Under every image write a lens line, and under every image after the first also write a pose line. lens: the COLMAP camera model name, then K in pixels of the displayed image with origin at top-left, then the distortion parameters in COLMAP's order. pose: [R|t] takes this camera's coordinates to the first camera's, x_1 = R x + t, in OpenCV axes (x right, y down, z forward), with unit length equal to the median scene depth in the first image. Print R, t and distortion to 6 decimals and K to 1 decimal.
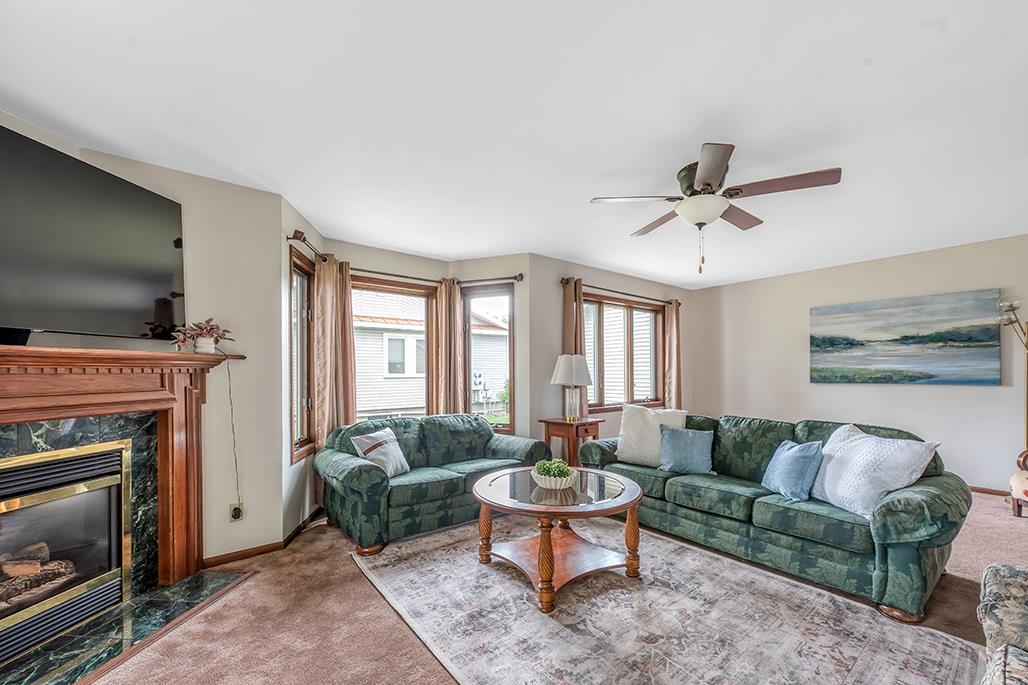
lens RADIAL K [[415.5, 0, 515.2], [0, 415.5, 371.1], [0, 0, 1]] dist [-0.000363, -0.000126]
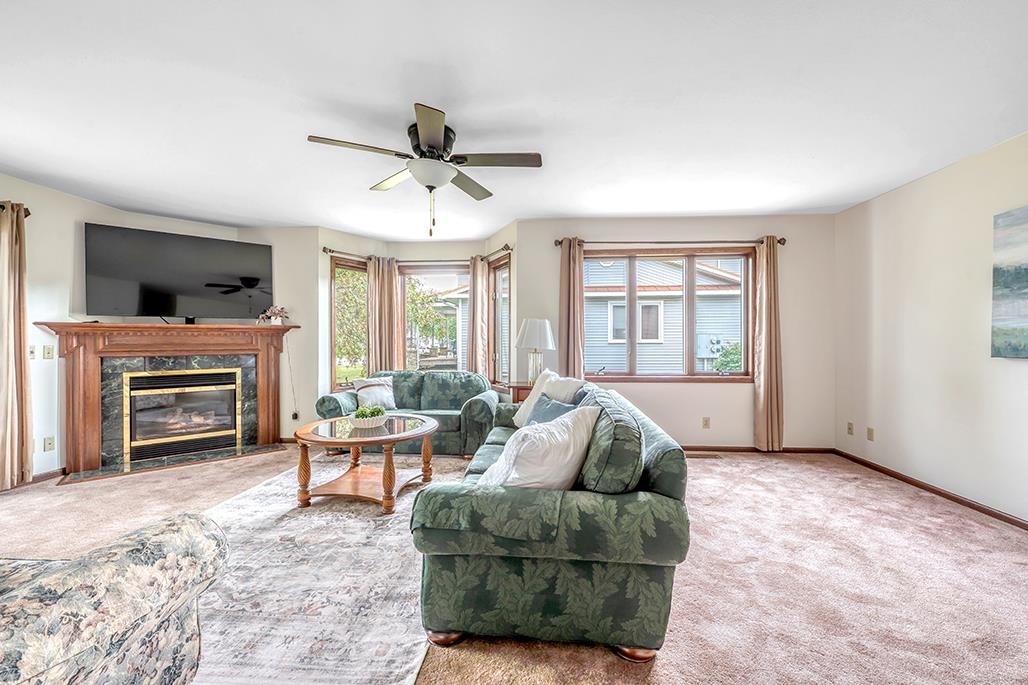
lens RADIAL K [[411.1, 0, 514.0], [0, 411.1, 342.5], [0, 0, 1]] dist [-0.001456, -0.000123]
pose [[0.724569, 0.009949, -0.689130, 0.685048], [-0.001819, 0.999920, 0.012524, 0.004885], [0.689200, -0.007821, 0.724529, 0.222905]]
